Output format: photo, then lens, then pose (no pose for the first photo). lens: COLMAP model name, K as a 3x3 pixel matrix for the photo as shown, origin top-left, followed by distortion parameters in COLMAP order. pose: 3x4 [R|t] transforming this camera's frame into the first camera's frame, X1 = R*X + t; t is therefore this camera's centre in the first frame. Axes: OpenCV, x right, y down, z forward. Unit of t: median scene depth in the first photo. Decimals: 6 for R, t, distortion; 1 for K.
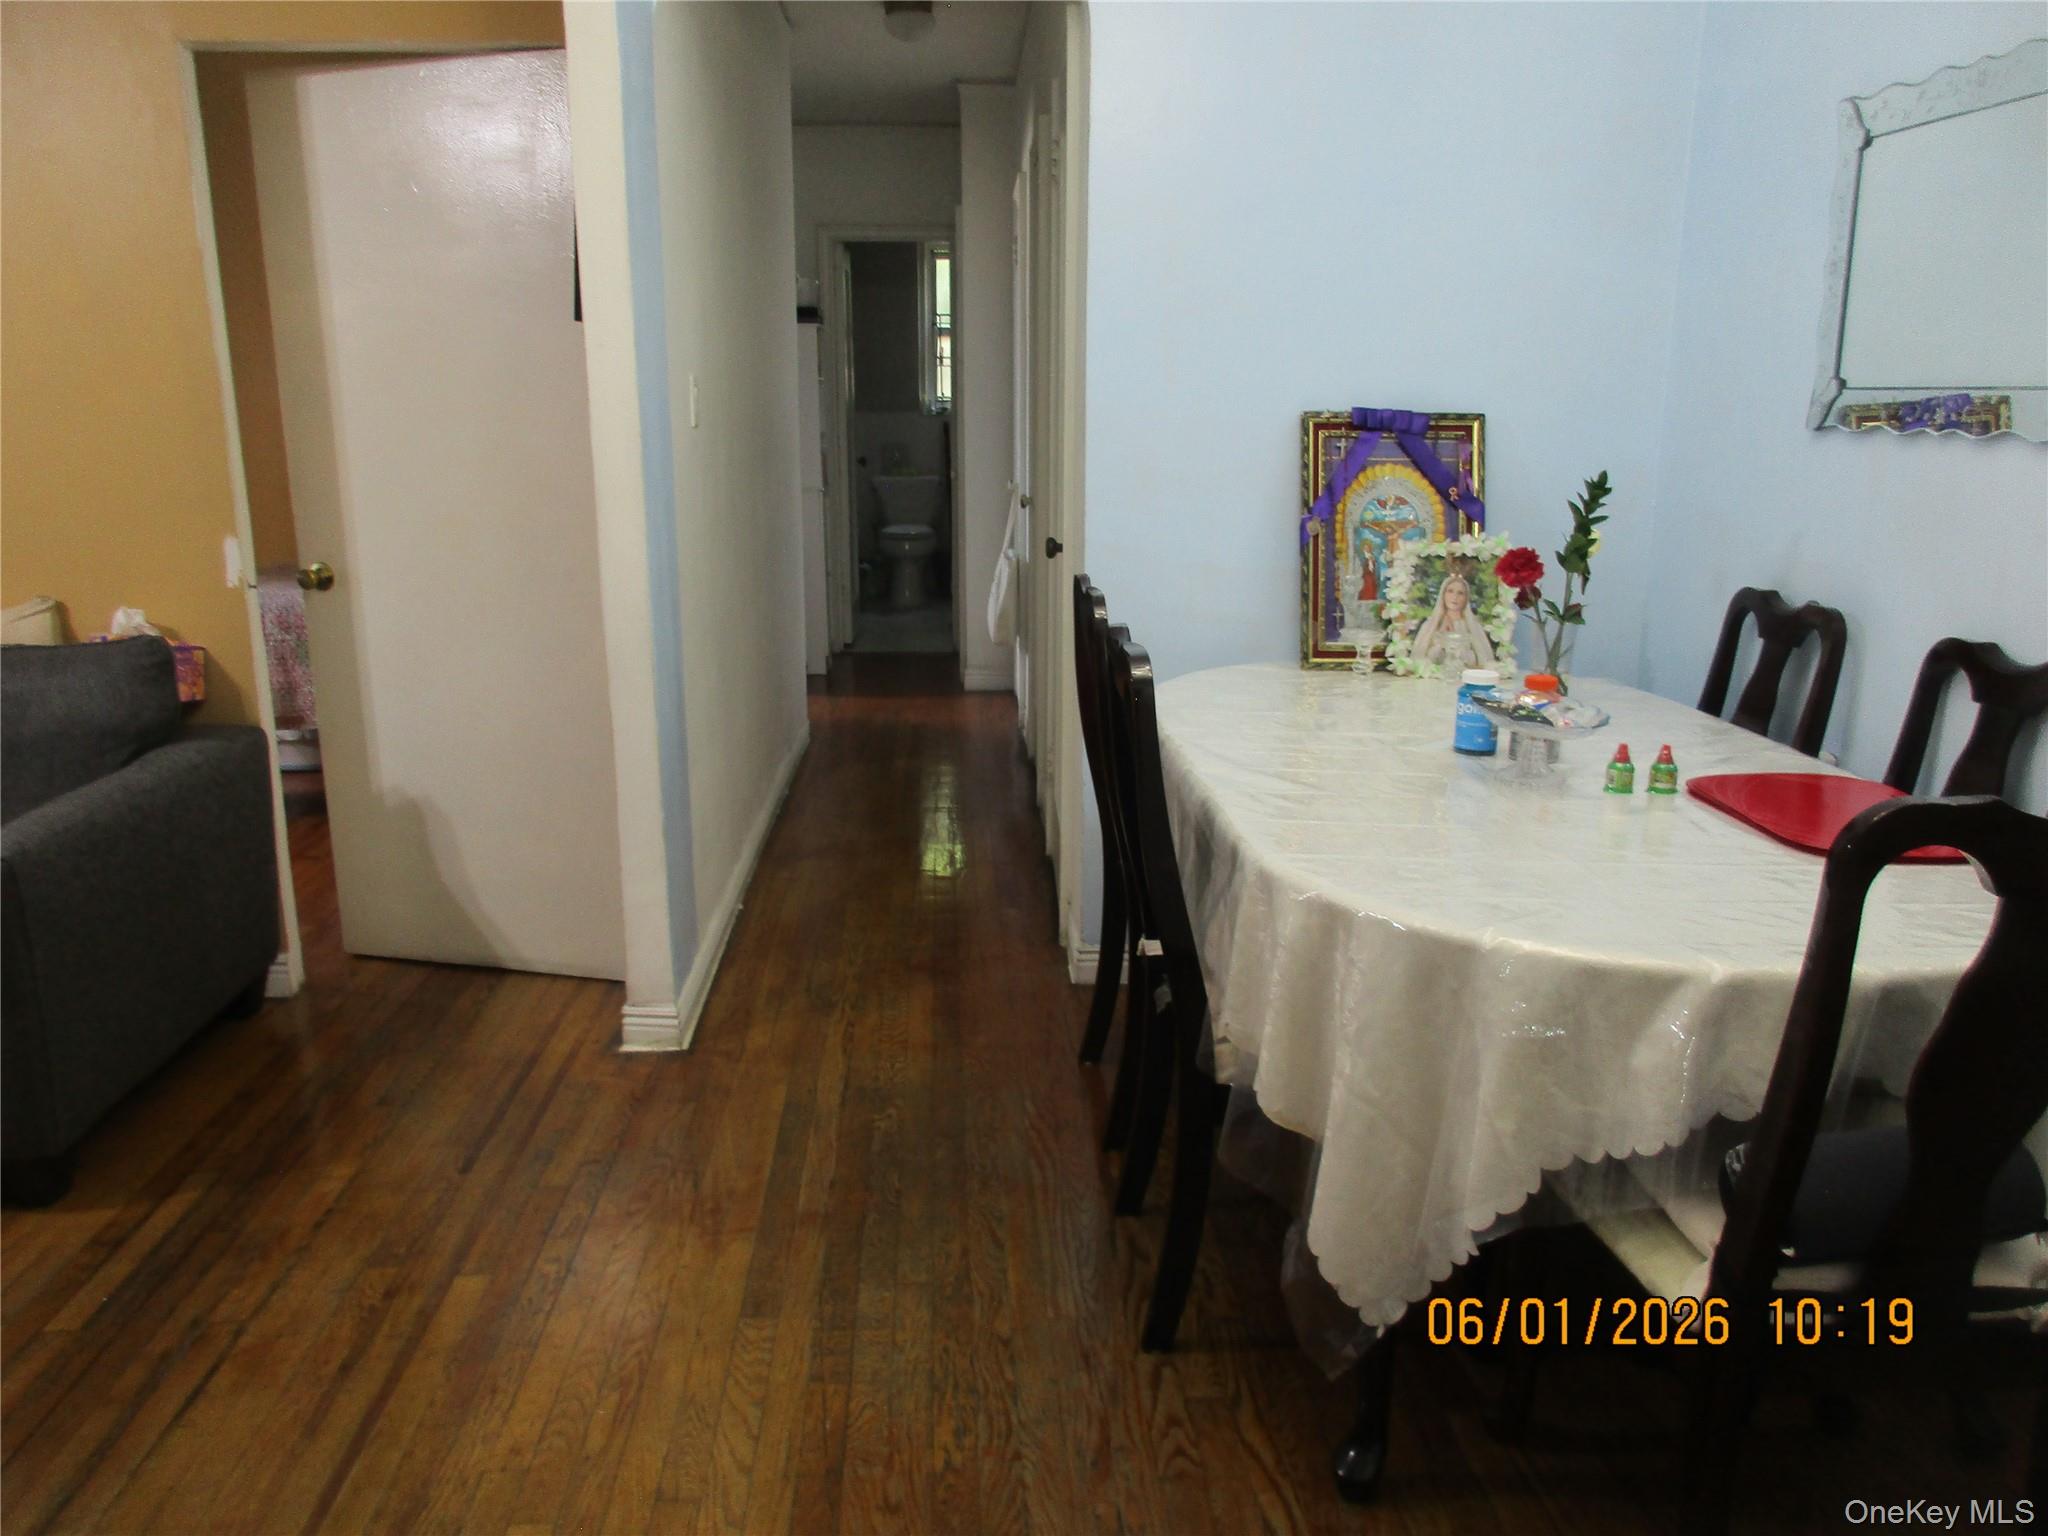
lens RADIAL K [[1489.8, 0, 1024.0], [0, 1489.8, 768.0], [0, 0, 1]] dist [-0.001503, -0.001777]
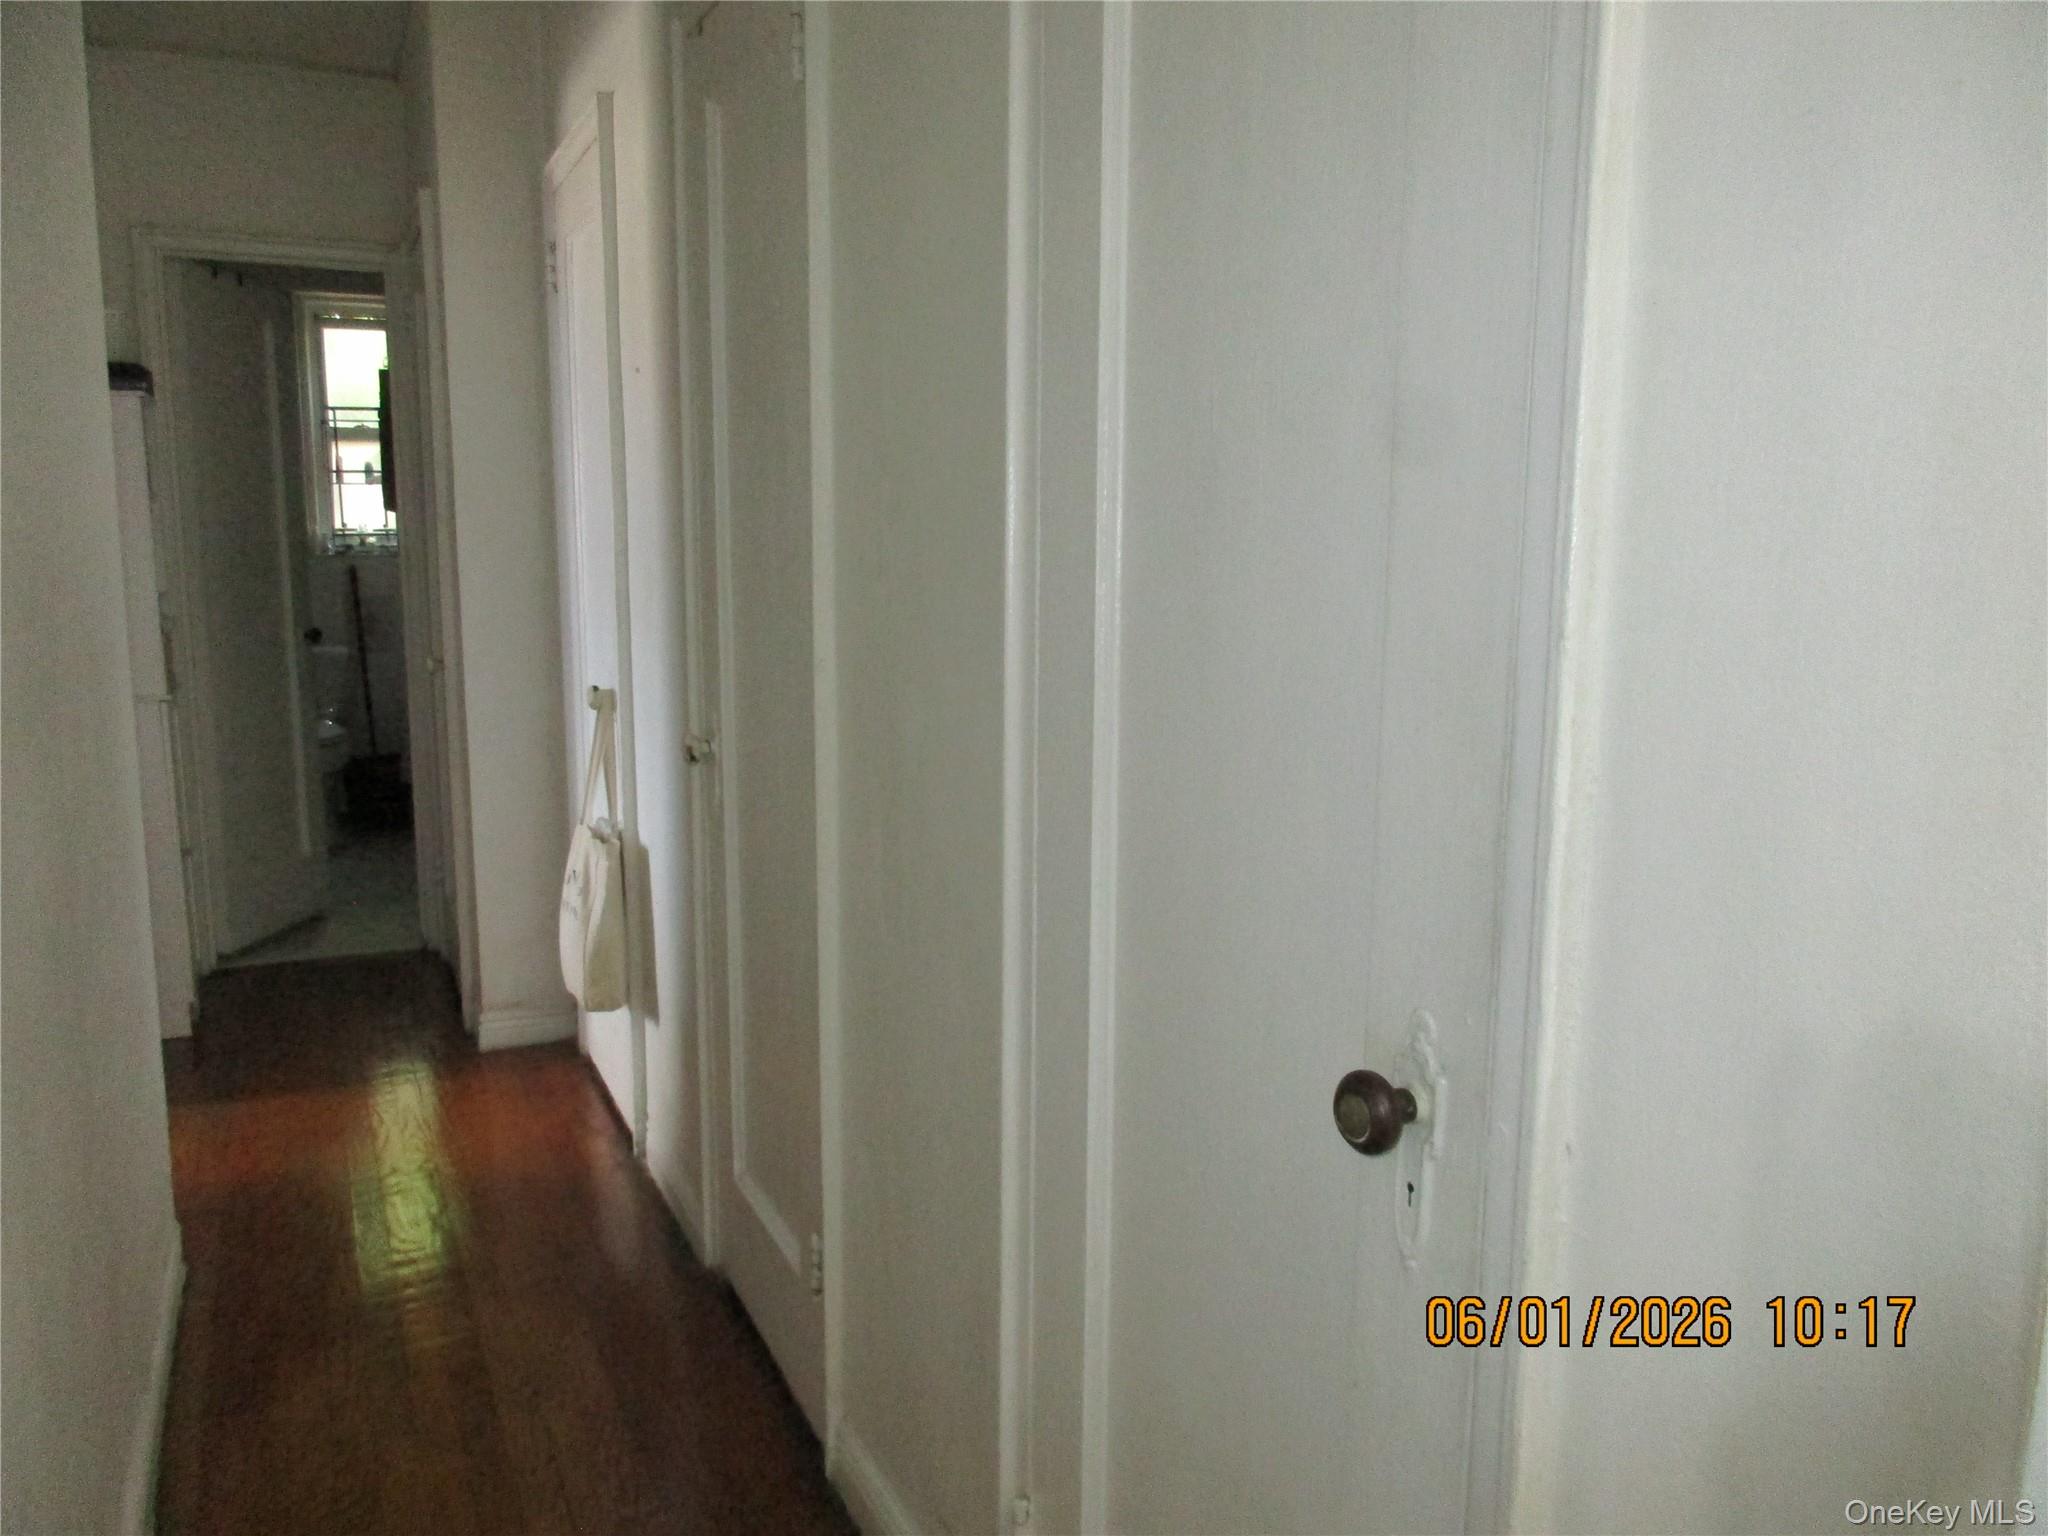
lens RADIAL K [[1459.0, 0, 1024.0], [0, 1459.0, 768.0], [0, 0, 1]] dist [-0.048282, -0.003166]
pose [[0.910116, -0.061069, 0.409829, -0.066063], [0.094133, 0.993691, -0.060973, -0.098820], [-0.403519, 0.094071, 0.910122, 0.400381]]
